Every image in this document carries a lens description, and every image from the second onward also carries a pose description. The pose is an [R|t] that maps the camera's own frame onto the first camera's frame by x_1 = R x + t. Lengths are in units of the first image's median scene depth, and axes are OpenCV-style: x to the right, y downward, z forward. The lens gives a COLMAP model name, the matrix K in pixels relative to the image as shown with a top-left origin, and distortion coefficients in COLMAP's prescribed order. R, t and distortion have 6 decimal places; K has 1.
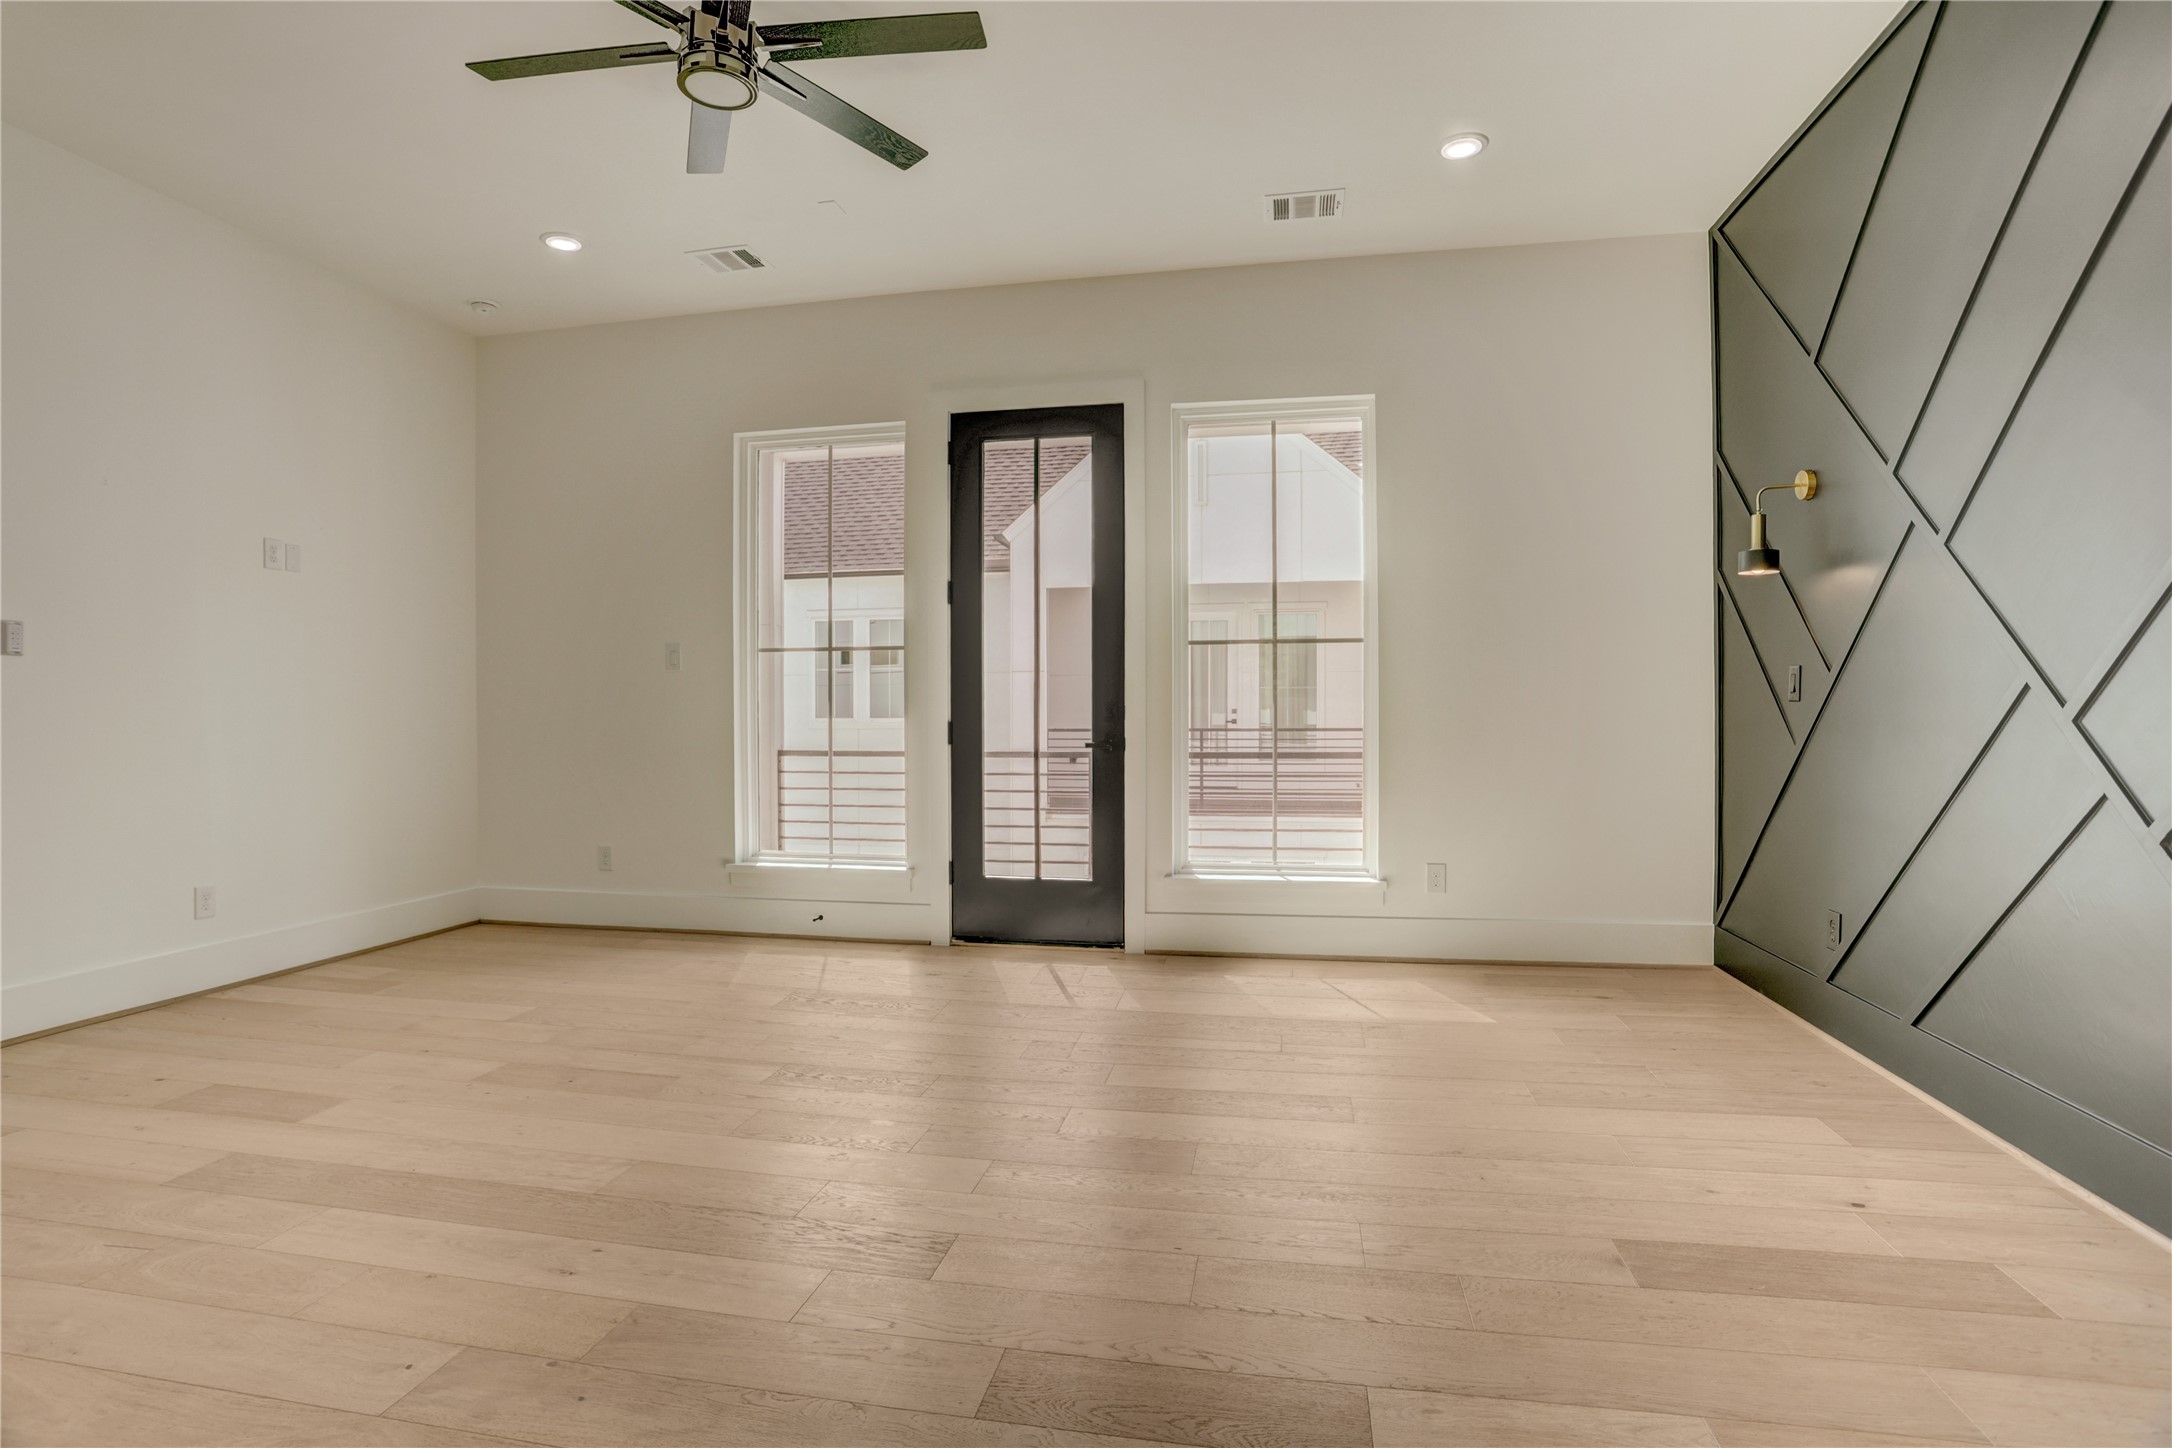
lens RADIAL K [[1103.4, 0, 1086.0], [0, 1103.4, 724.0], [0, 0, 1]] dist [-0.083574, 0.036352]
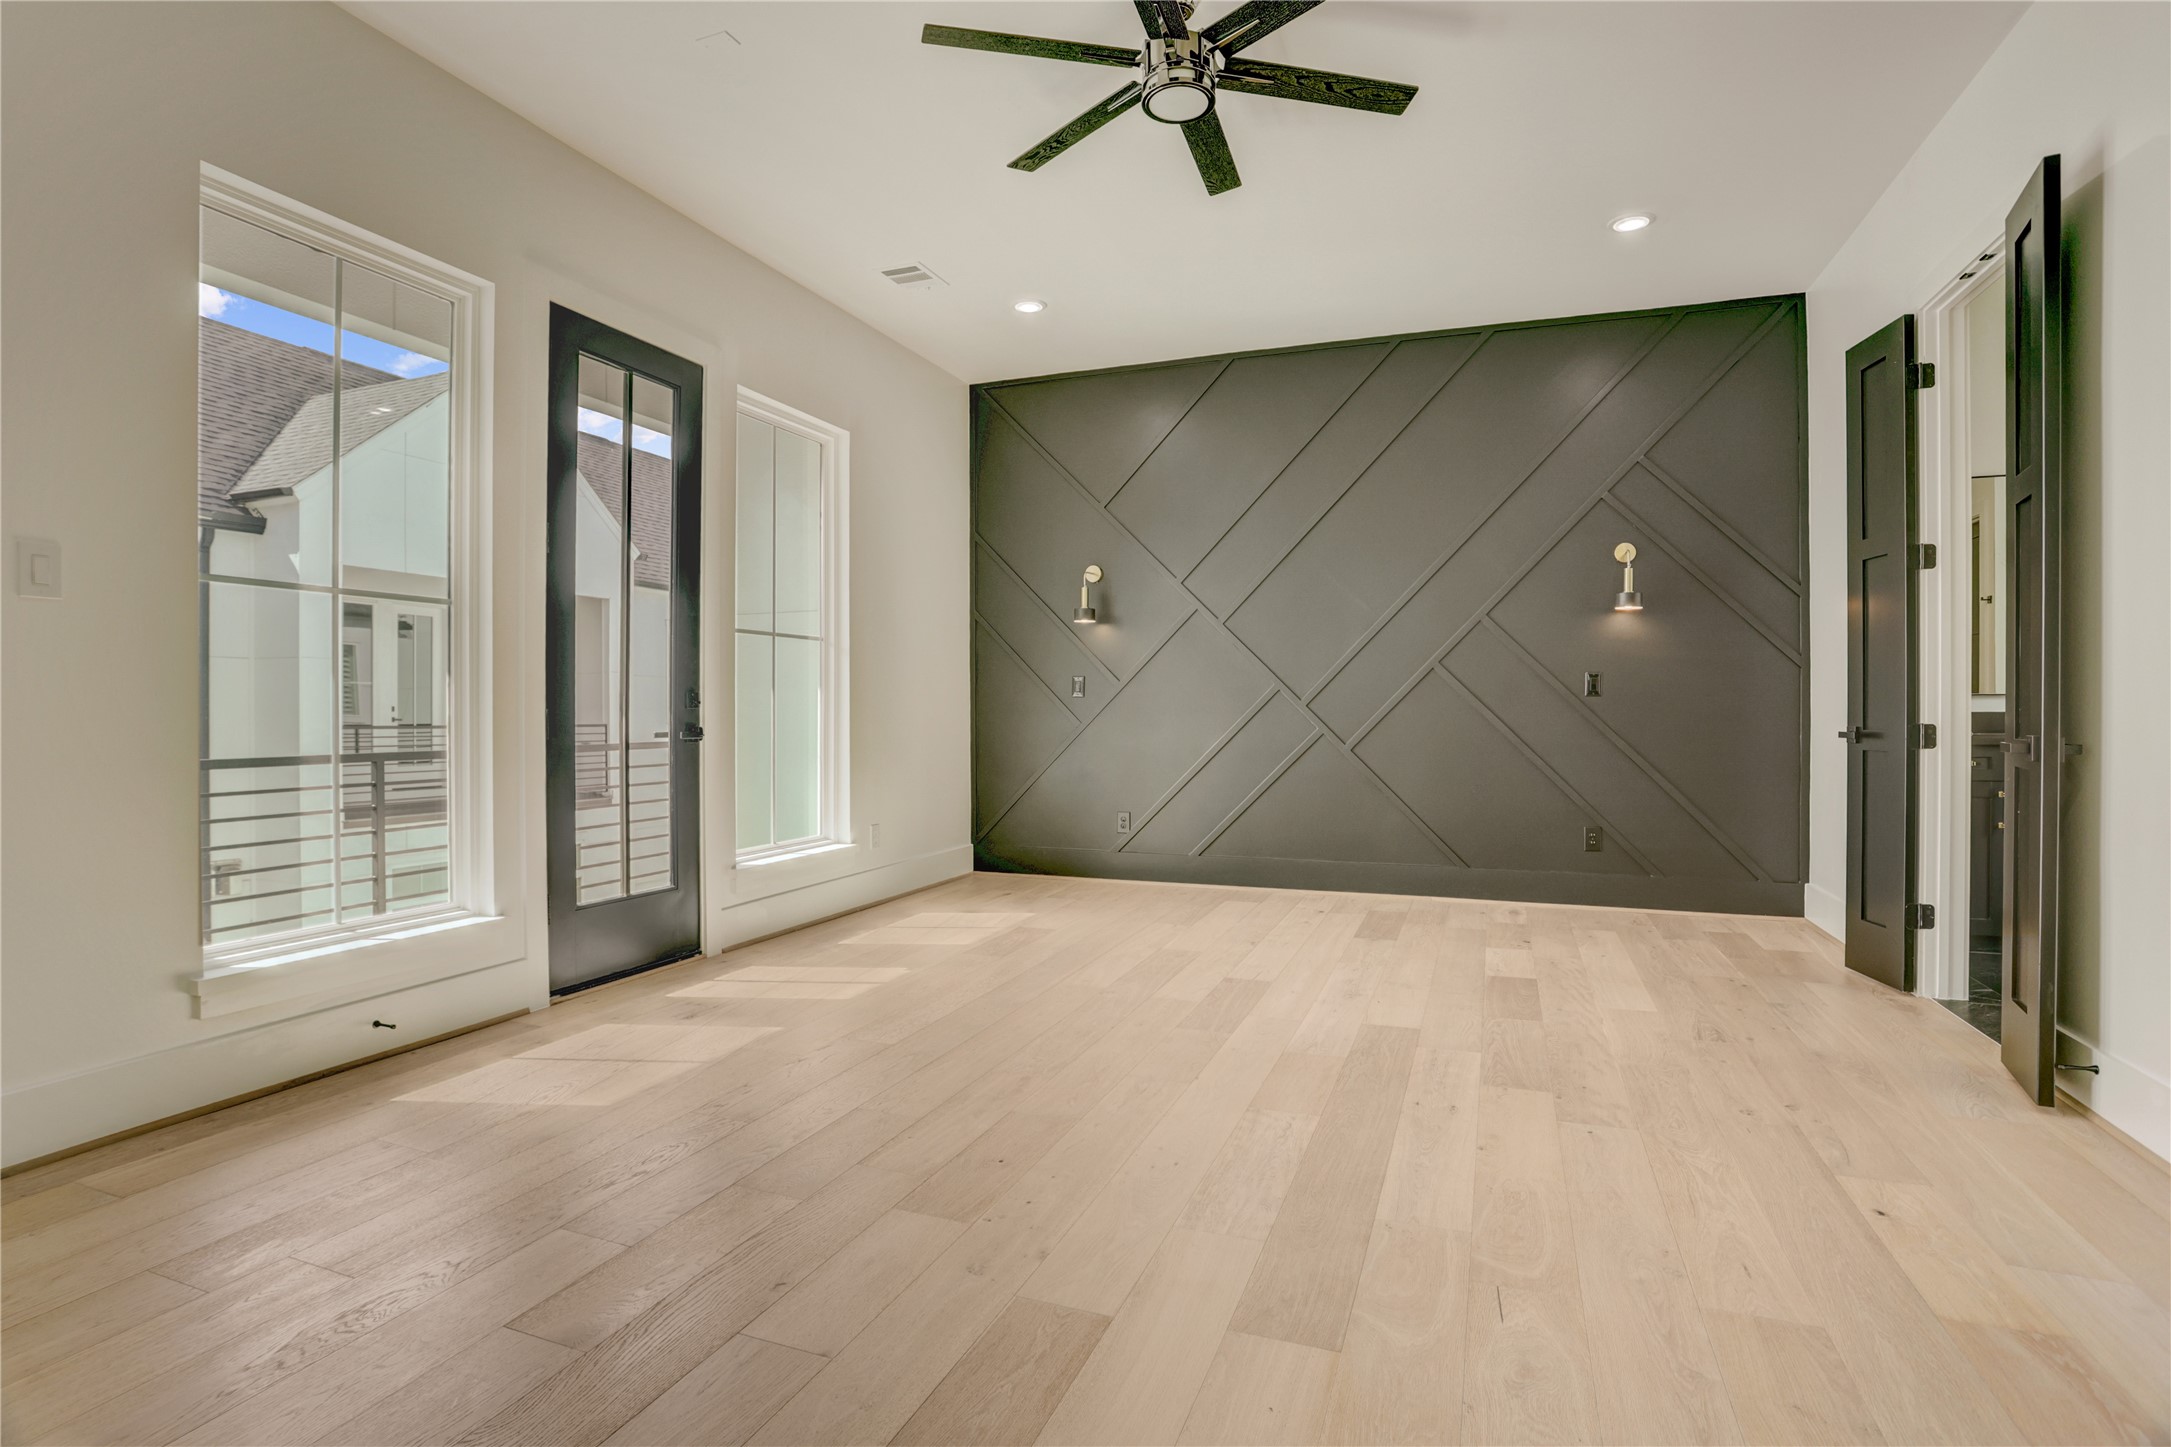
lens RADIAL K [[1102.9, 0, 1085.5], [0, 1102.9, 723.5], [0, 0, 1]] dist [-0.083574, 0.036352]
pose [[0.150774, -0.006690, 0.988546, -0.812548], [0.012476, 0.999910, 0.004864, 0.009385], [-0.988490, 0.011599, 0.150844, 0.535390]]
